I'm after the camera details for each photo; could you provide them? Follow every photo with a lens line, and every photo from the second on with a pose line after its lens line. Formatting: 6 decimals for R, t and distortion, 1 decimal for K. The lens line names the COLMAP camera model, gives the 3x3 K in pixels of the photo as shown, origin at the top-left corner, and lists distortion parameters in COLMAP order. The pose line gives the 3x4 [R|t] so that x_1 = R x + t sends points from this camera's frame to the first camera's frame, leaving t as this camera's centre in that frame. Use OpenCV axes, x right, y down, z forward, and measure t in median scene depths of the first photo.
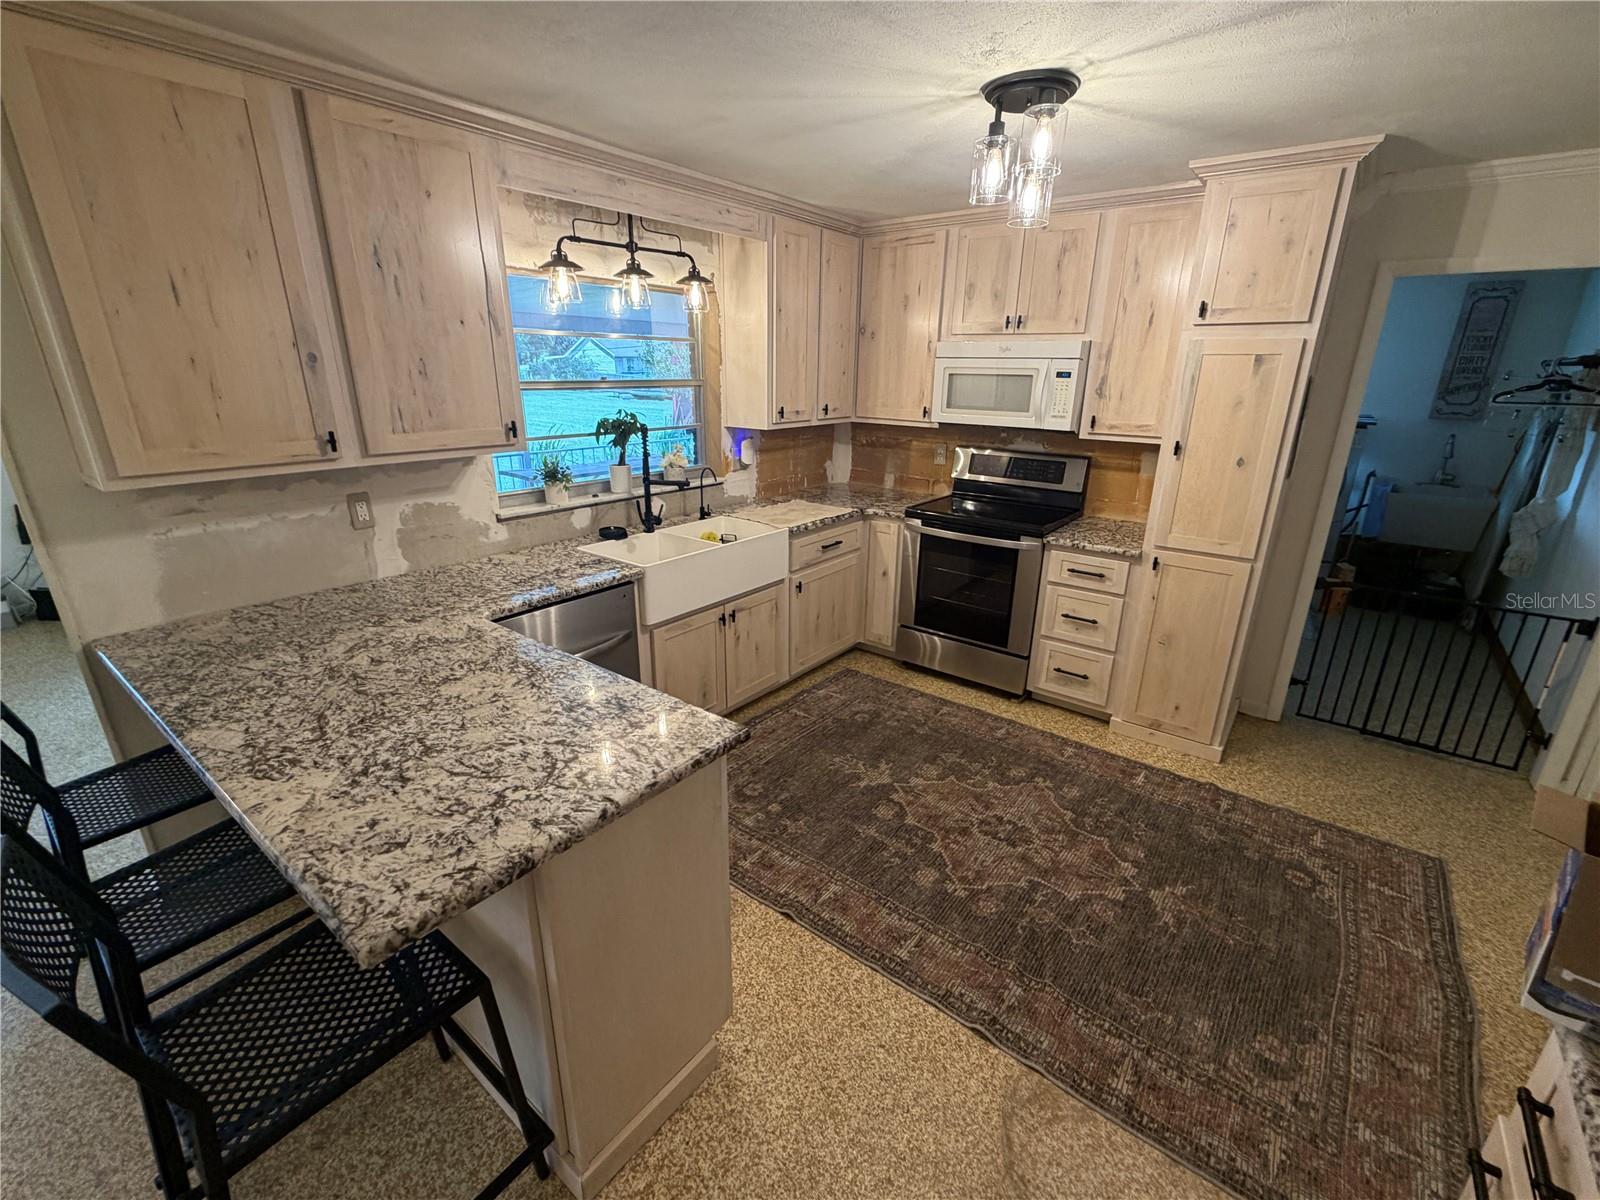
lens RADIAL K [[691.2, 0, 810.0], [0, 691.2, 600.7], [0, 0, 1]] dist [-0.000918, 0.000051]
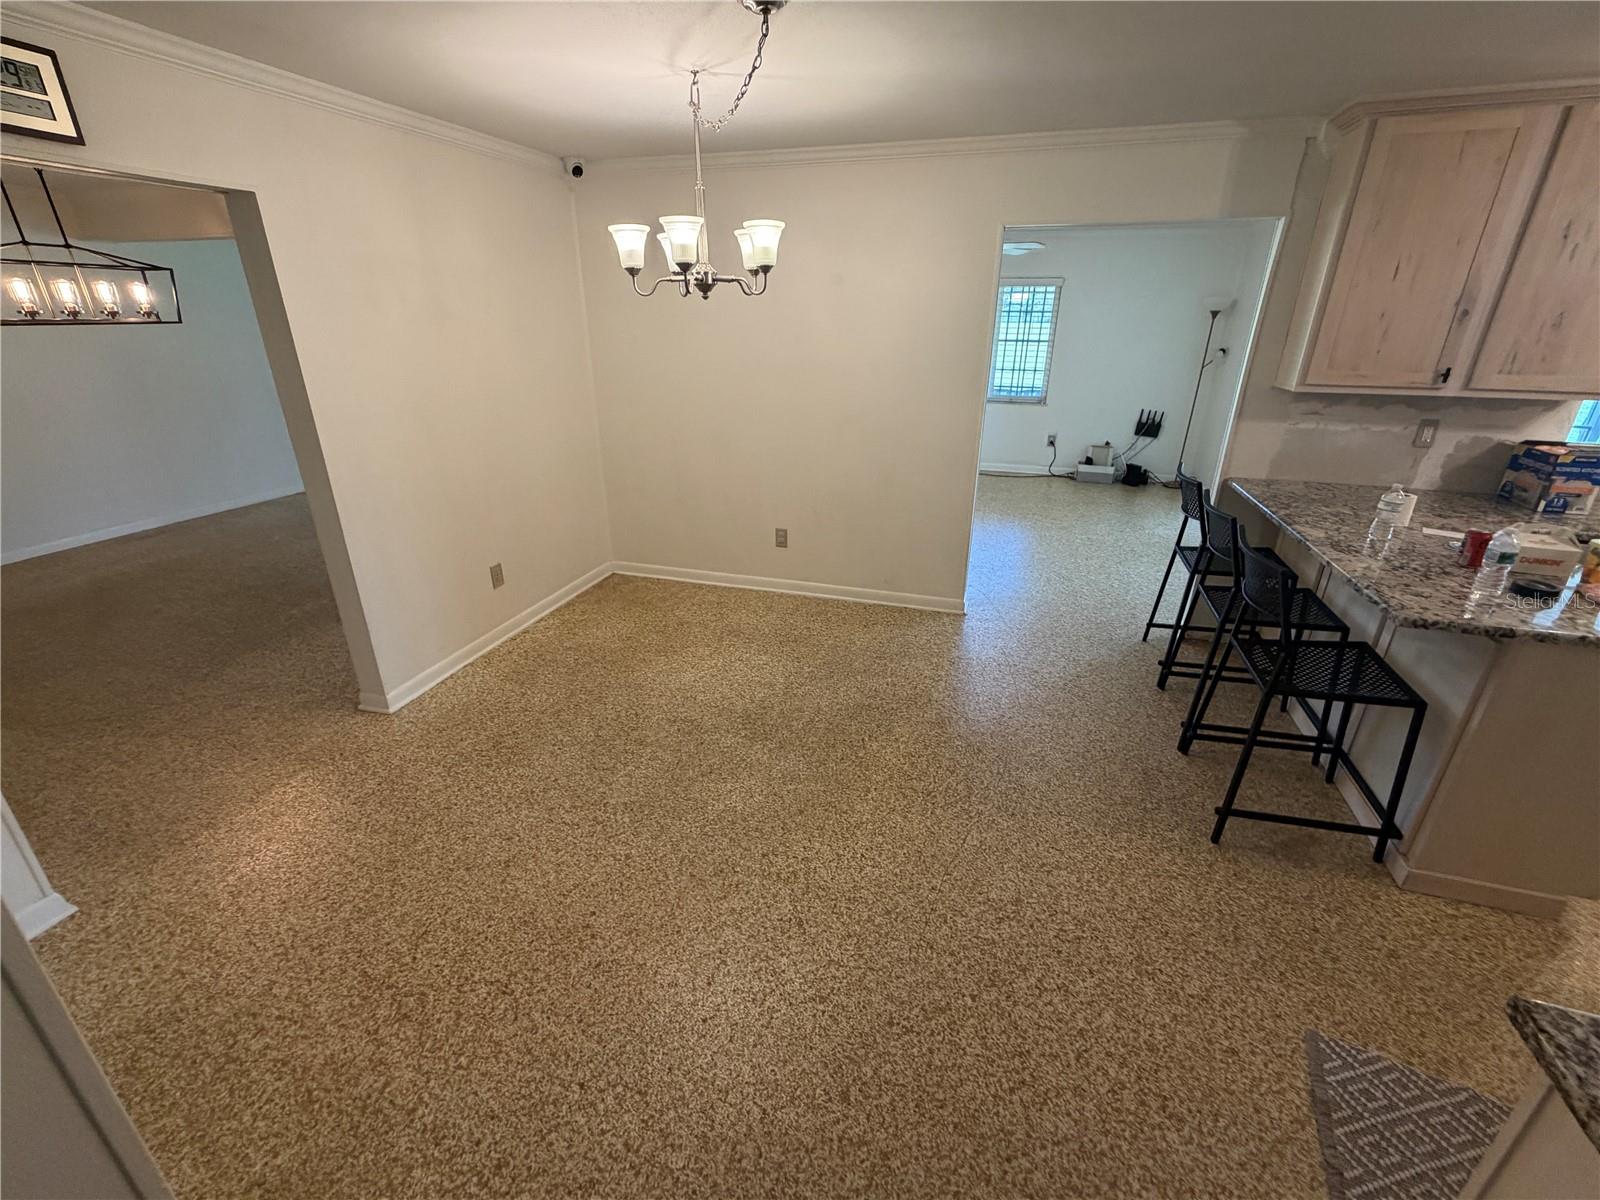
lens RADIAL K [[691.2, 0, 810.0], [0, 691.2, 600.7], [0, 0, 1]] dist [-0.000918, 0.000051]
pose [[0.354491, 0.353895, -0.865502, 0.232739], [-0.306606, 0.918430, 0.249958, 0.252202], [0.883363, 0.176760, 0.434081, -0.707830]]
